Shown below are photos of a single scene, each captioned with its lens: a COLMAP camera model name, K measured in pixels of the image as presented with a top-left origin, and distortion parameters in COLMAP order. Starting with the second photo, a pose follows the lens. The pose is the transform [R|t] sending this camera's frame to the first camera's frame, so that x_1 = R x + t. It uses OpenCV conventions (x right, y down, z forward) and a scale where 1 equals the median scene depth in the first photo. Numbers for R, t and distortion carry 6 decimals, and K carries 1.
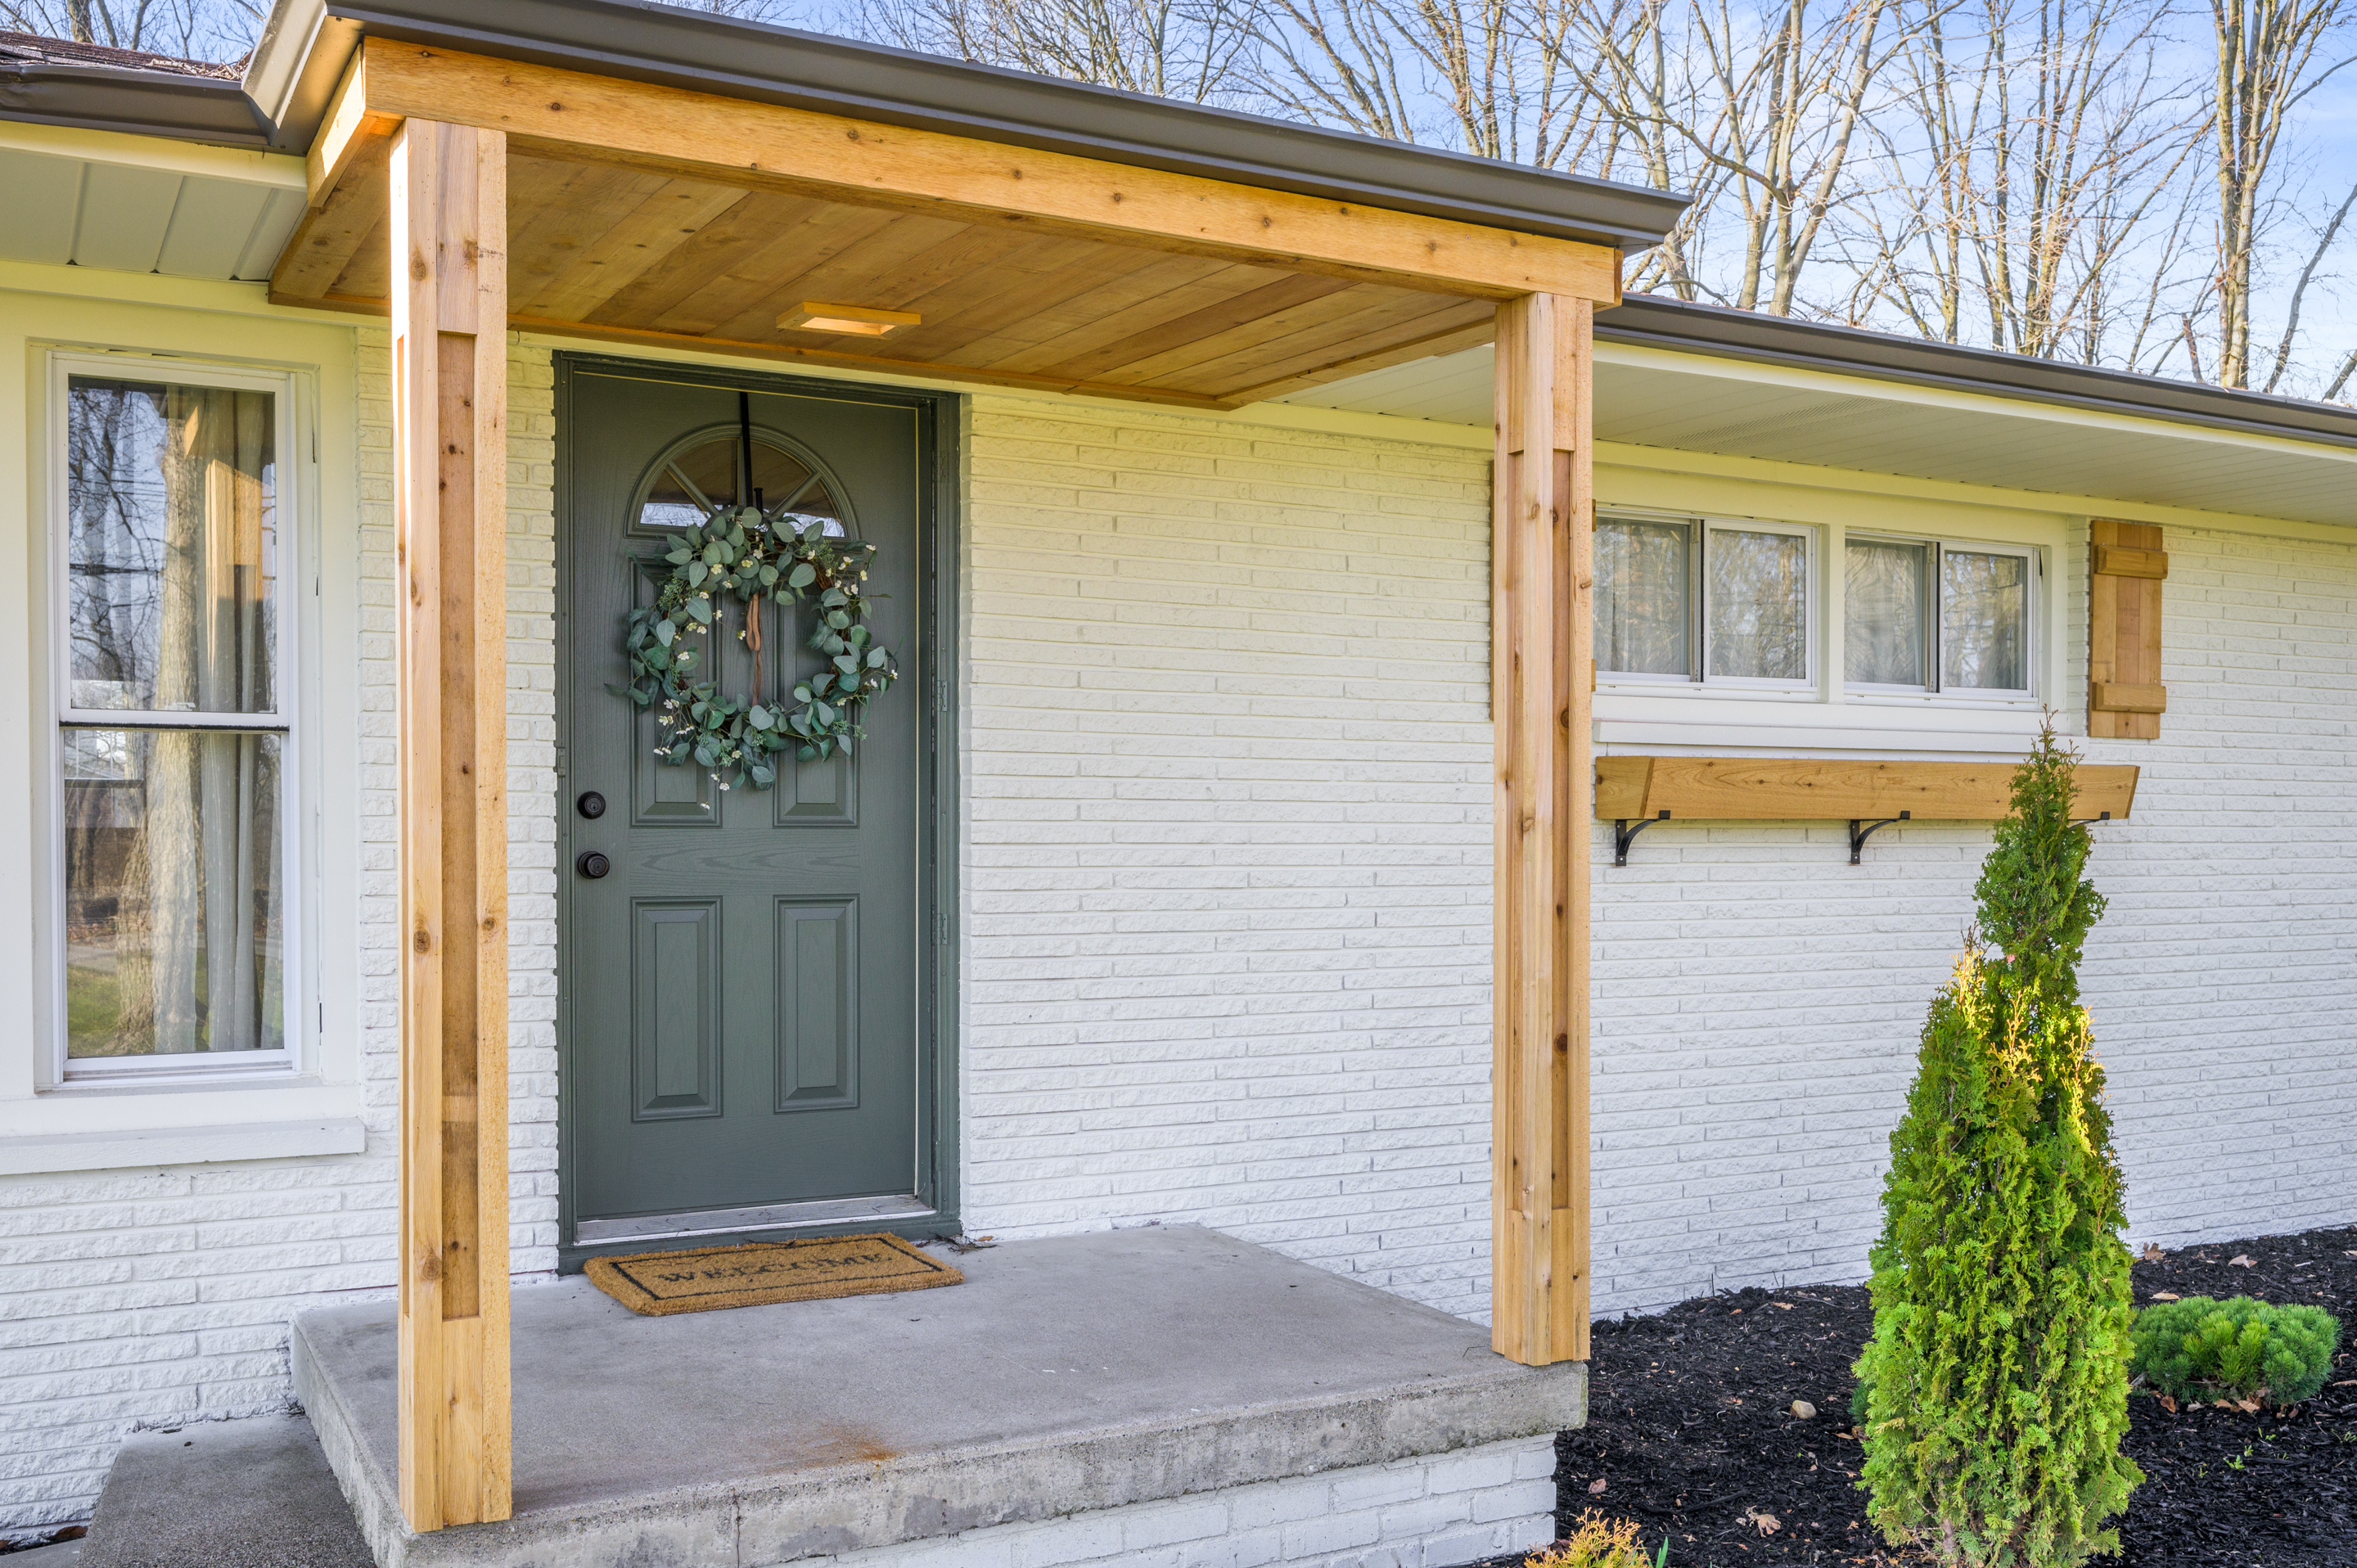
lens RADIAL K [[2173.6, 0, 1178.5], [0, 2173.6, 784.0], [0, 0, 1]] dist [0.002115, 0.002780]
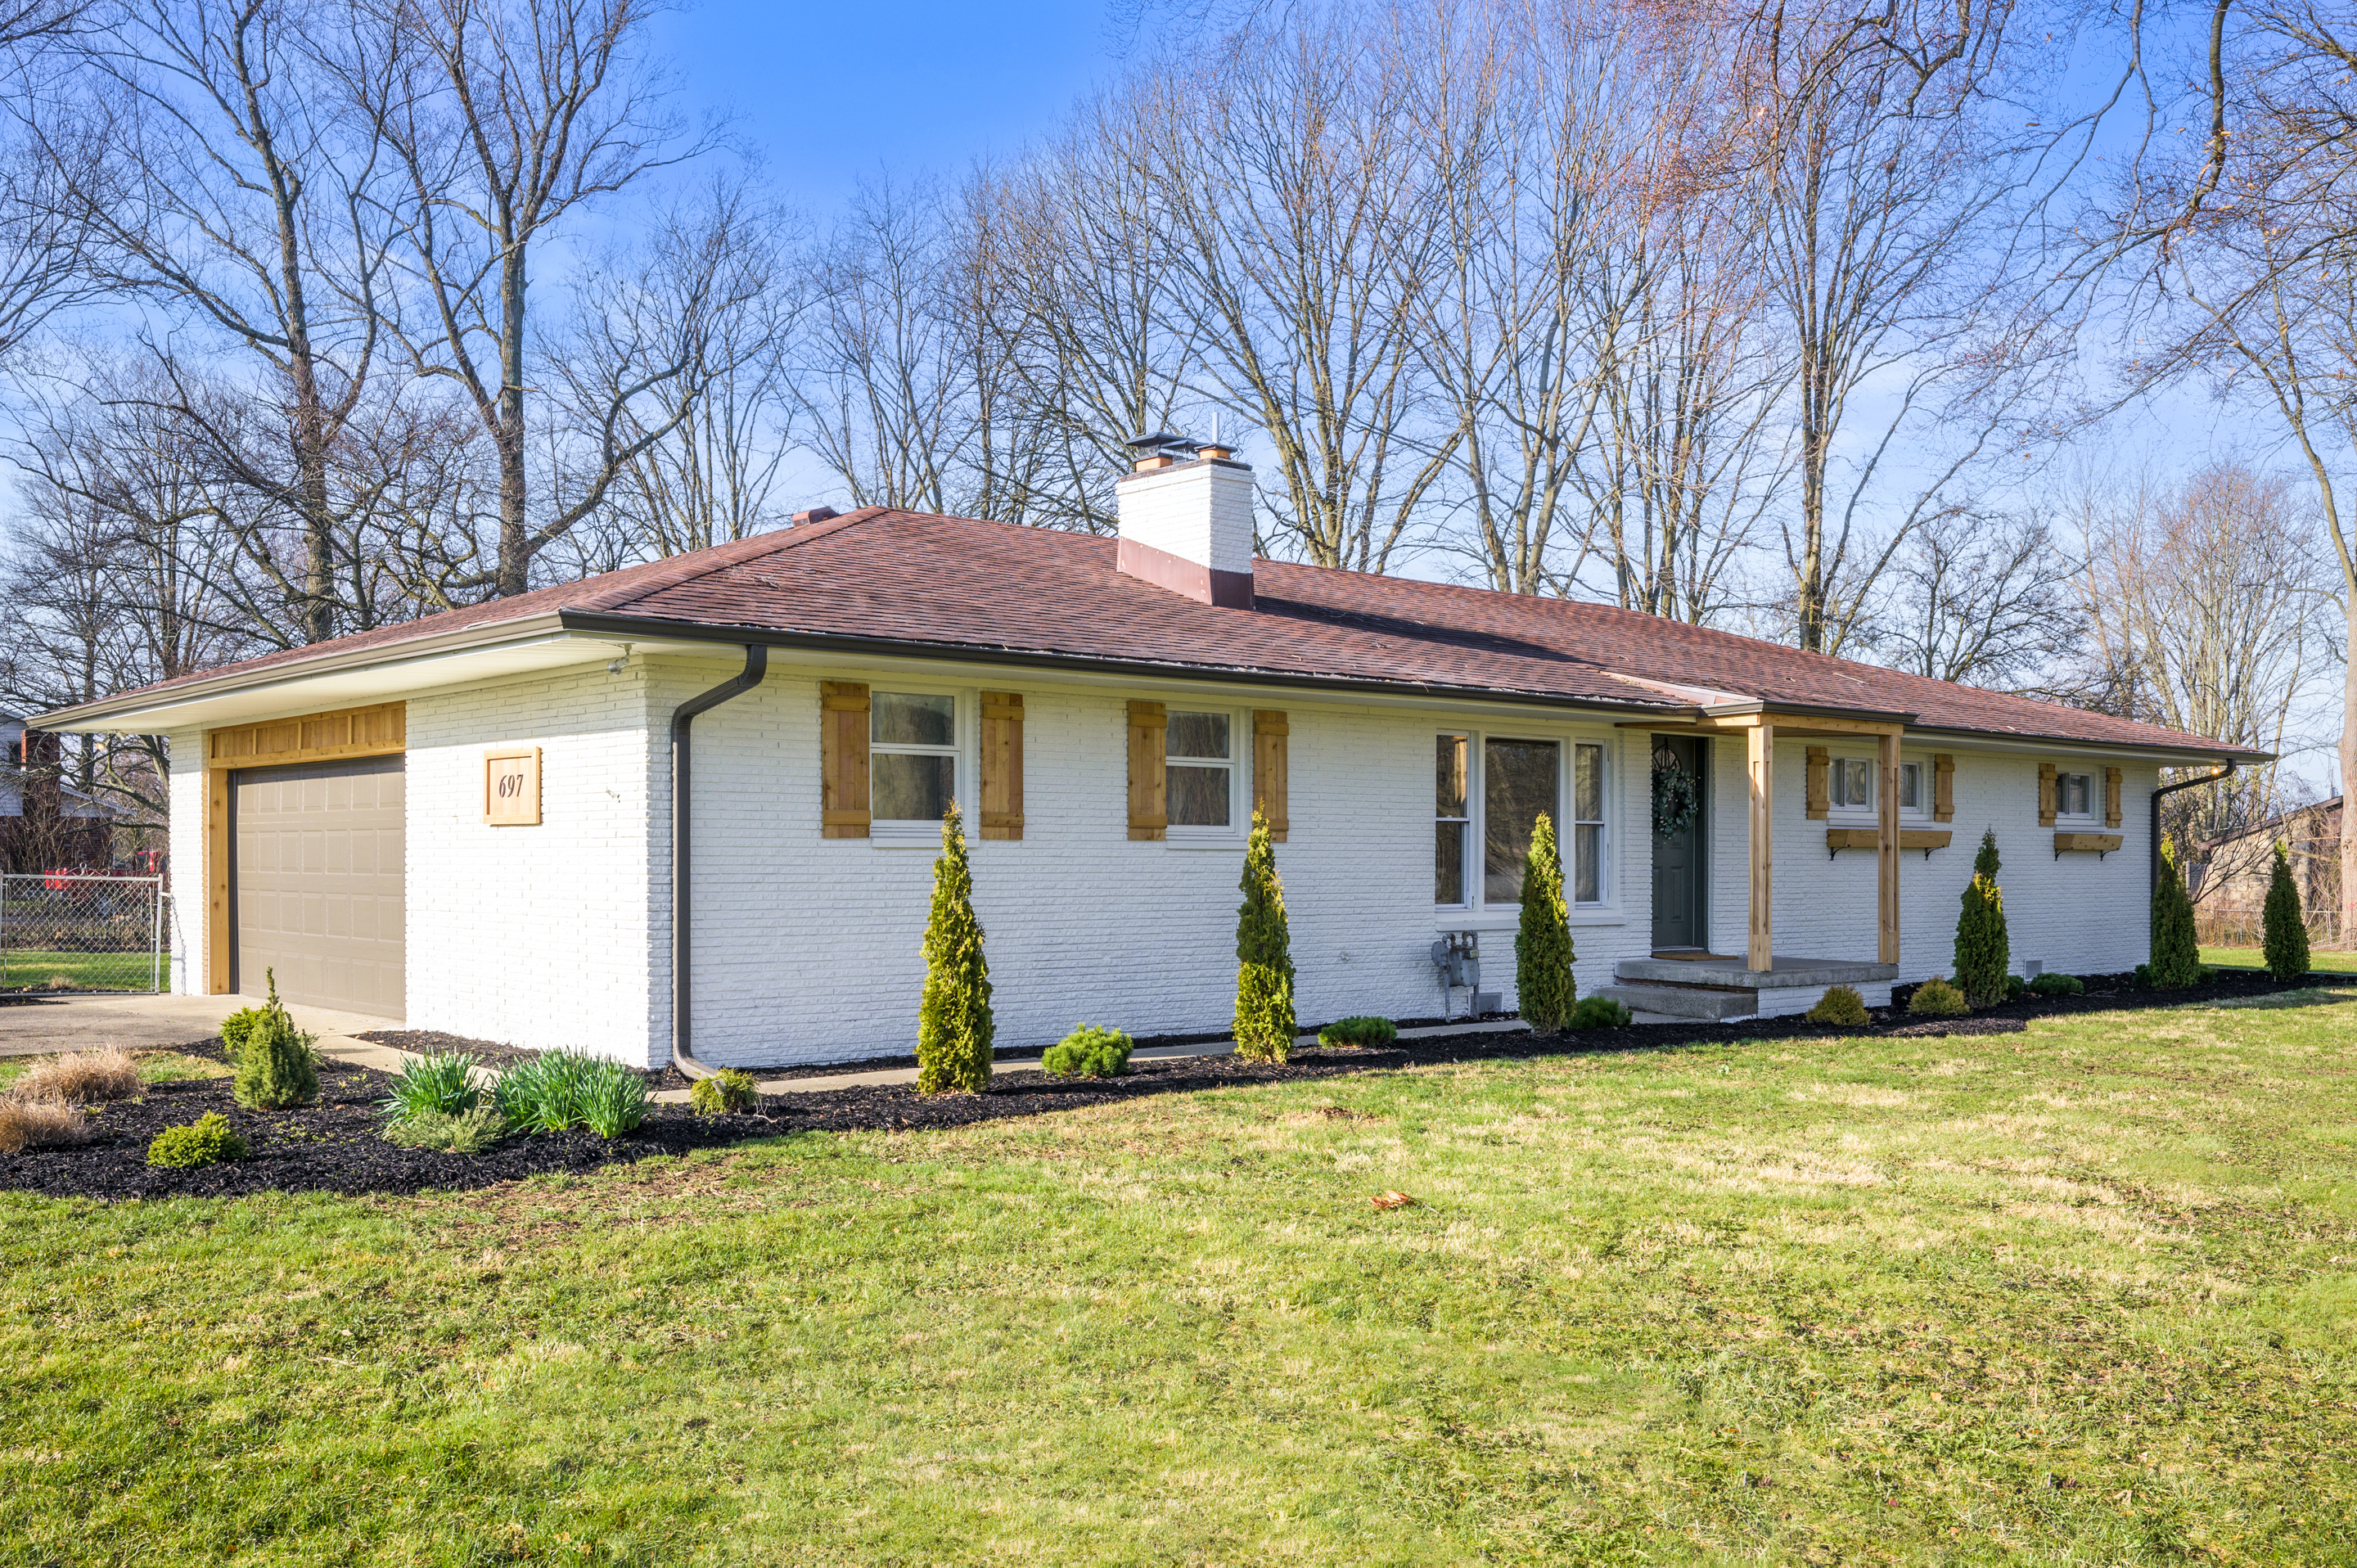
lens RADIAL K [[2102.2, 0, 1172.6], [0, 2102.2, 820.7], [0, 0, 1]] dist [0.001203, 0.001166]
pose [[0.977309, -0.000567, 0.211820, -0.299599], [-0.000265, 0.999992, 0.003902, -0.007667], [-0.211821, -0.003870, 0.977301, -0.402531]]
